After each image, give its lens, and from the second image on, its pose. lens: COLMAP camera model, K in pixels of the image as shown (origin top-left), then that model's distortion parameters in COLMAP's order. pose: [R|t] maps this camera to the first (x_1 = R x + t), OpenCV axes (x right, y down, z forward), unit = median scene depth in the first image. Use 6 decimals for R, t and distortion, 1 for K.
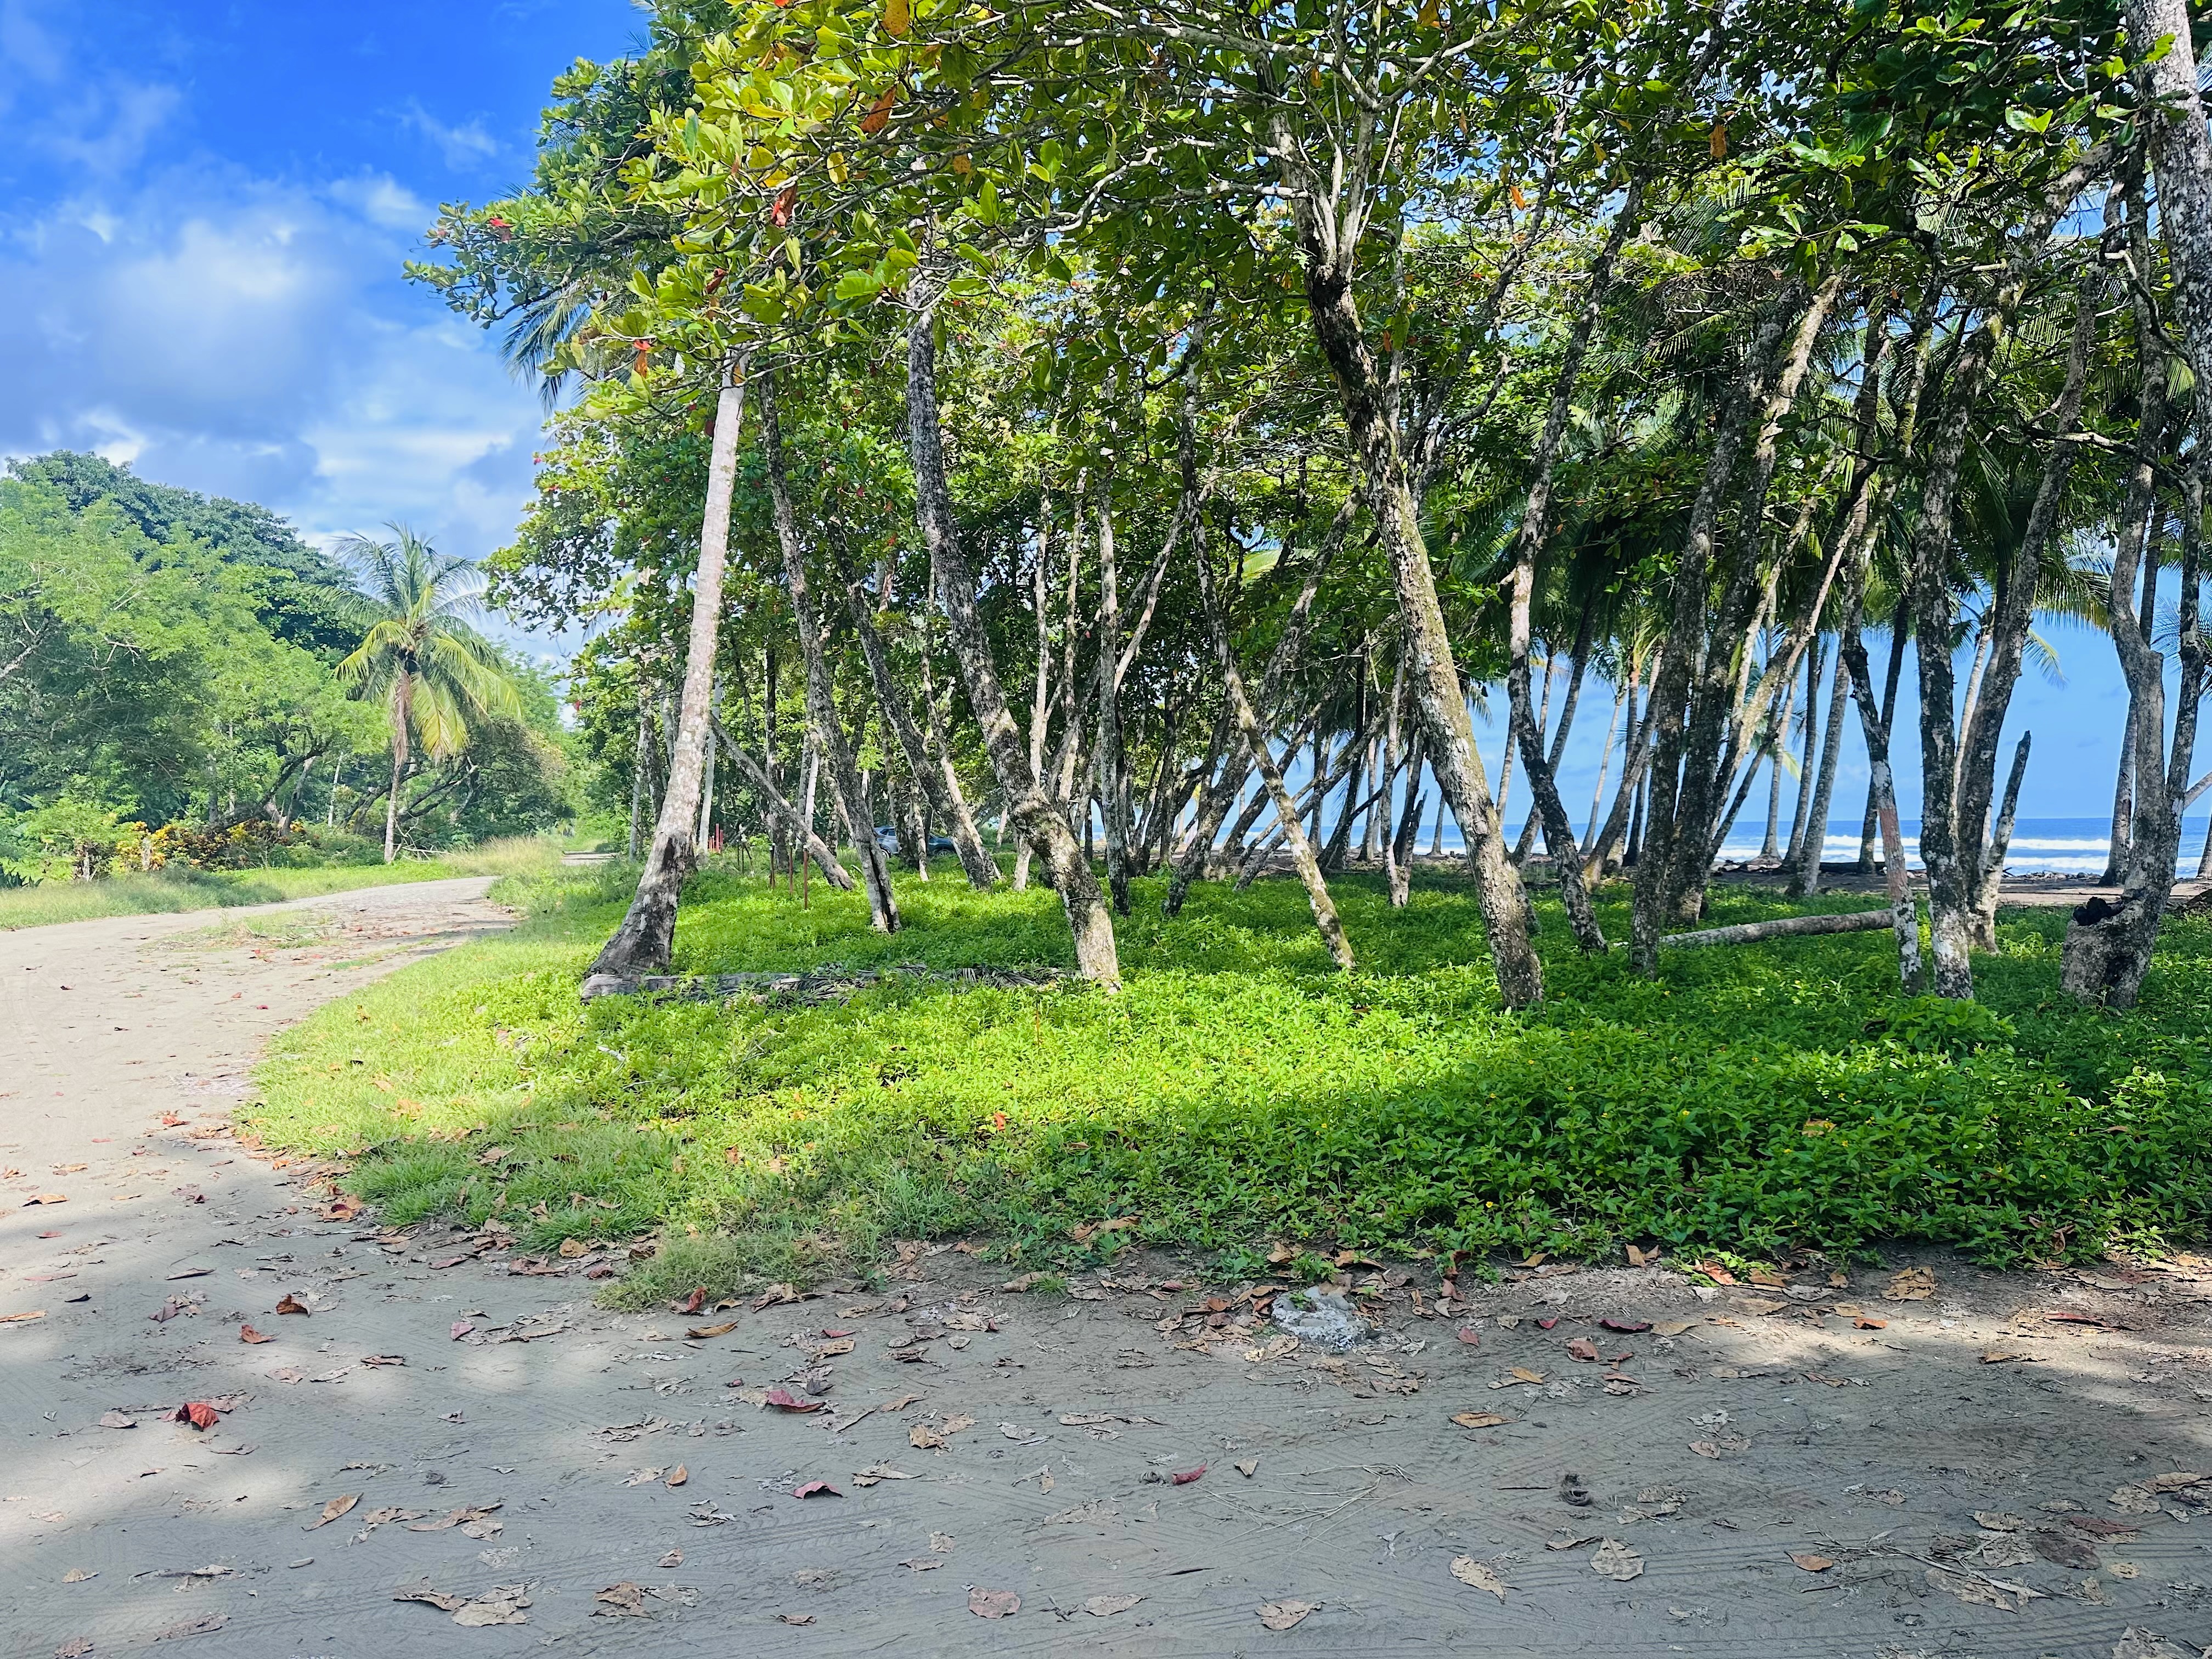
lens RADIAL K [[1548.8, 0, 1107.9], [0, 1548.8, 830.0], [0, 0, 1]] dist [0.000656, -0.000384]
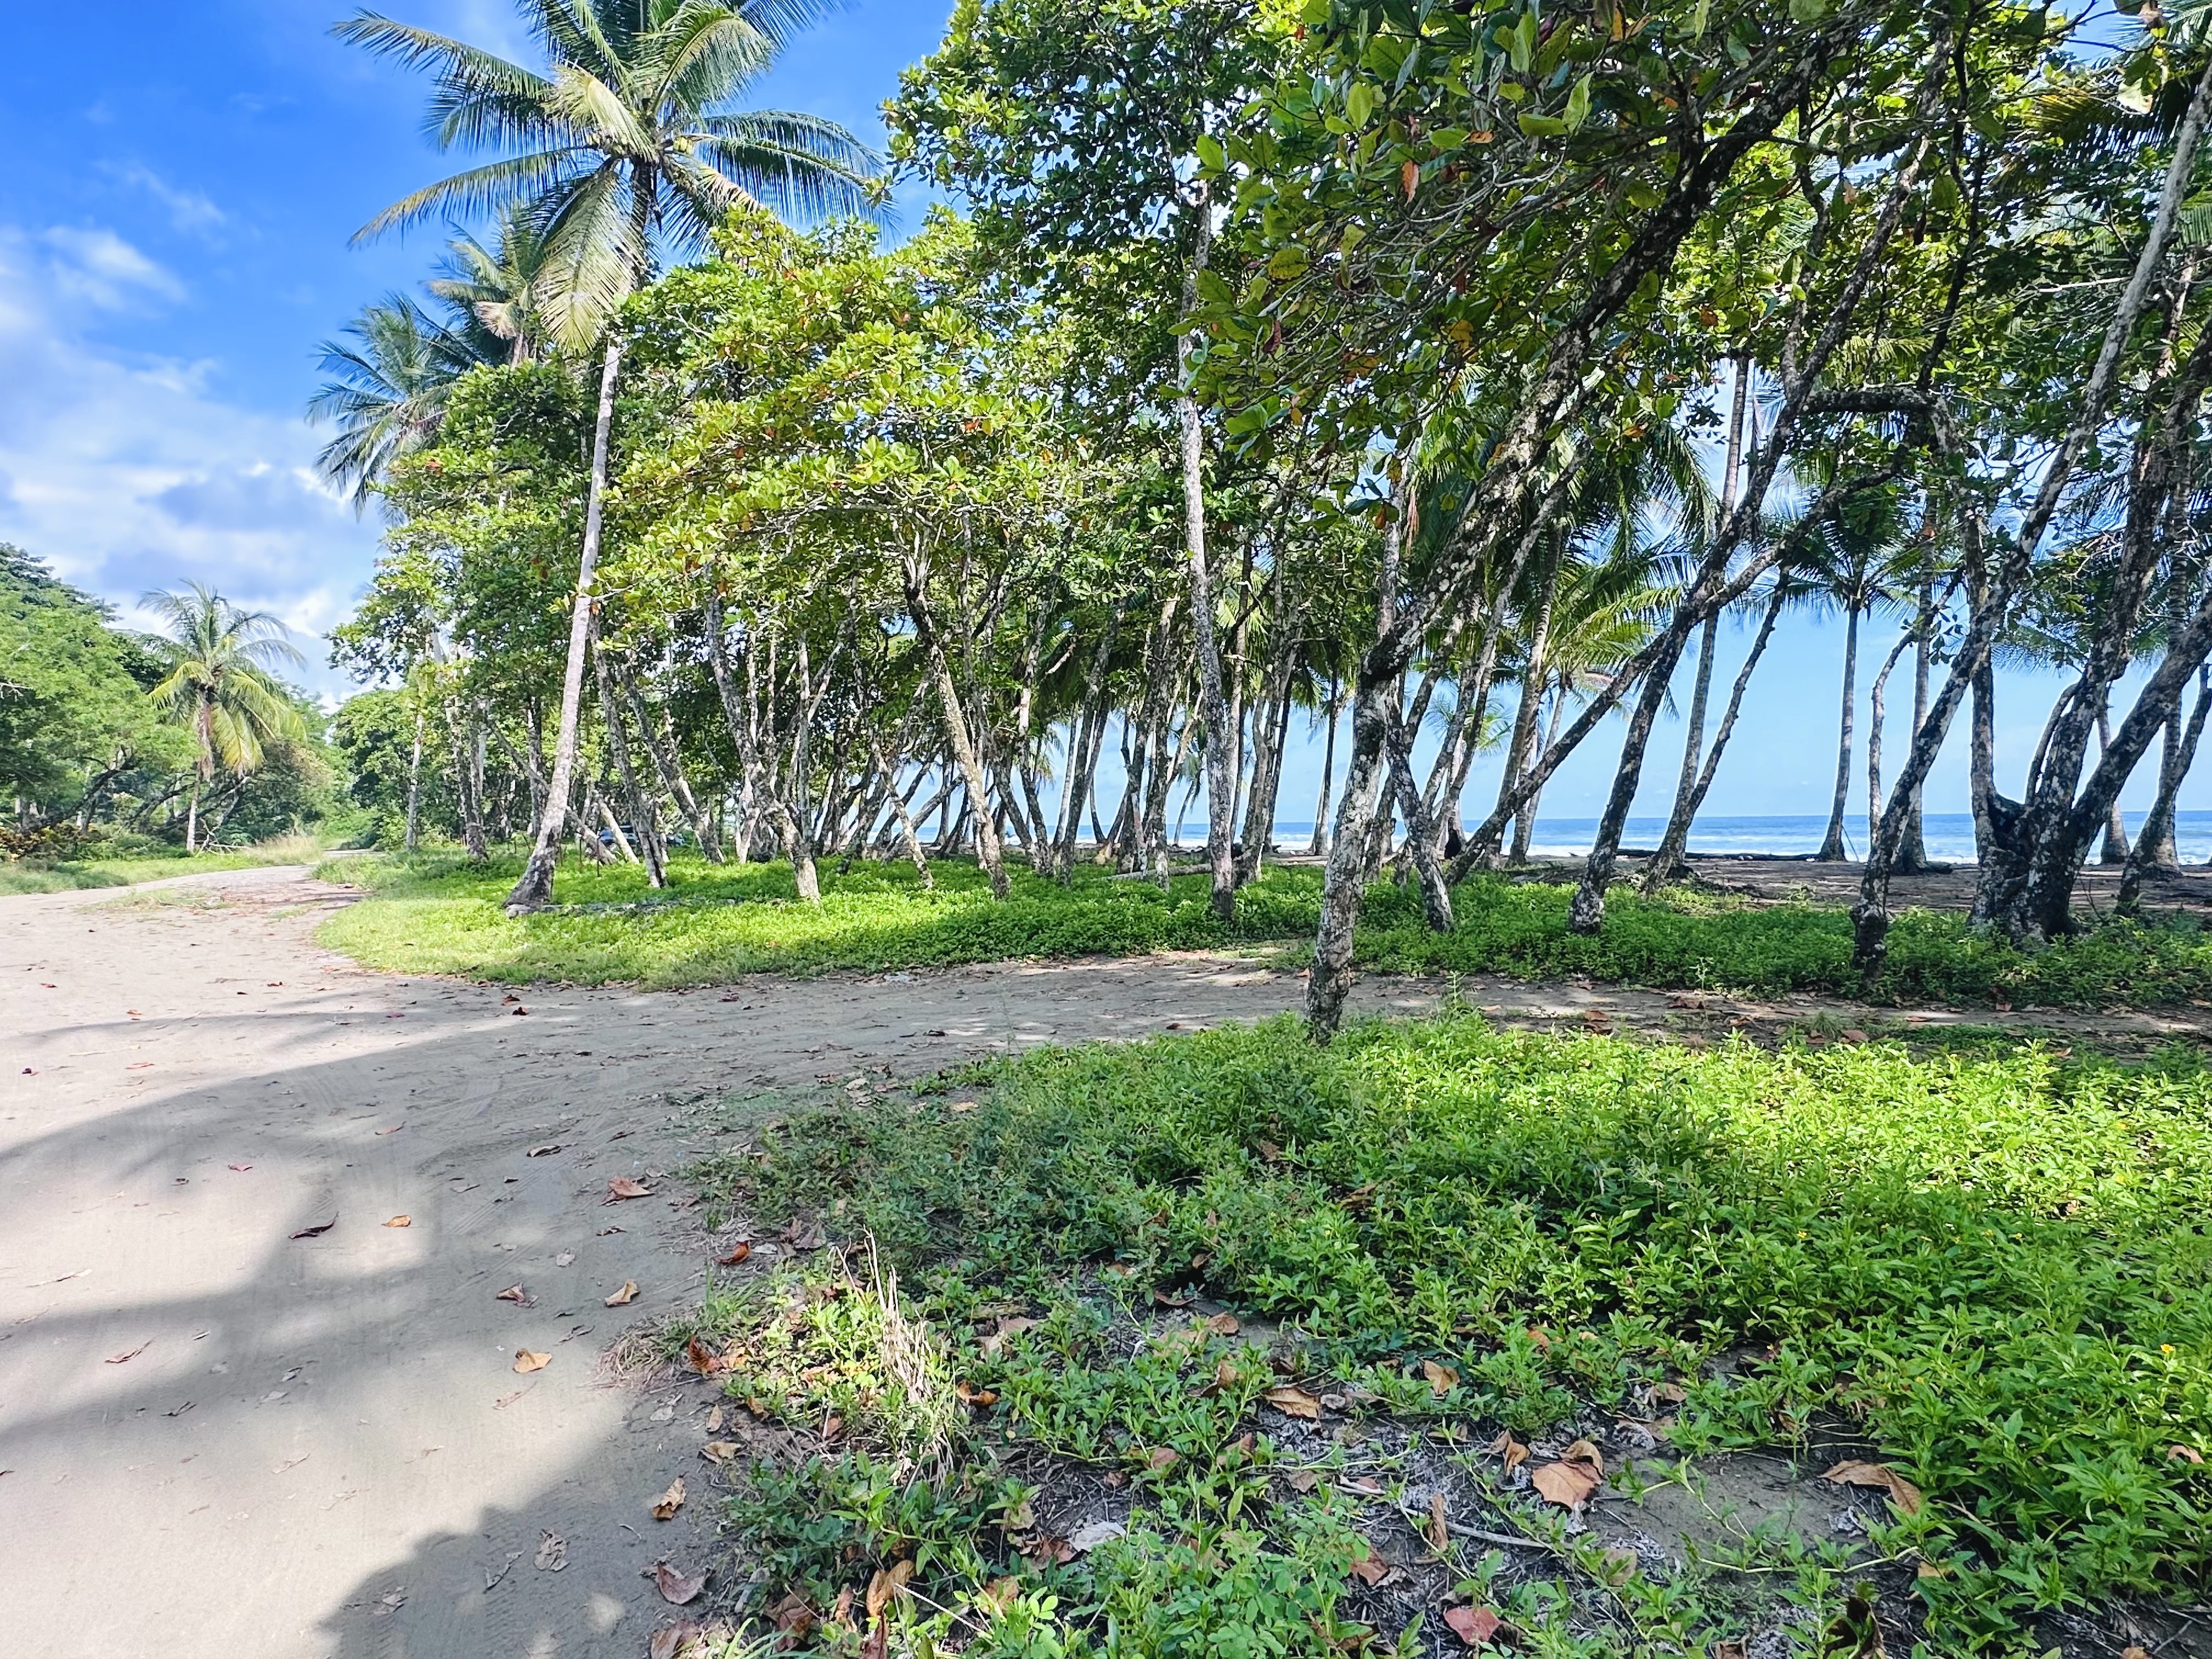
lens RADIAL K [[1214.4, 0, 1111.5], [0, 1214.4, 829.7], [0, 0, 1]] dist [0.002927, 0.002517]
pose [[0.965352, -0.004419, 0.260915, -0.010578], [0.004229, 0.999990, 0.001291, 0.002651], [-0.260919, -0.000143, 0.965361, -0.180952]]
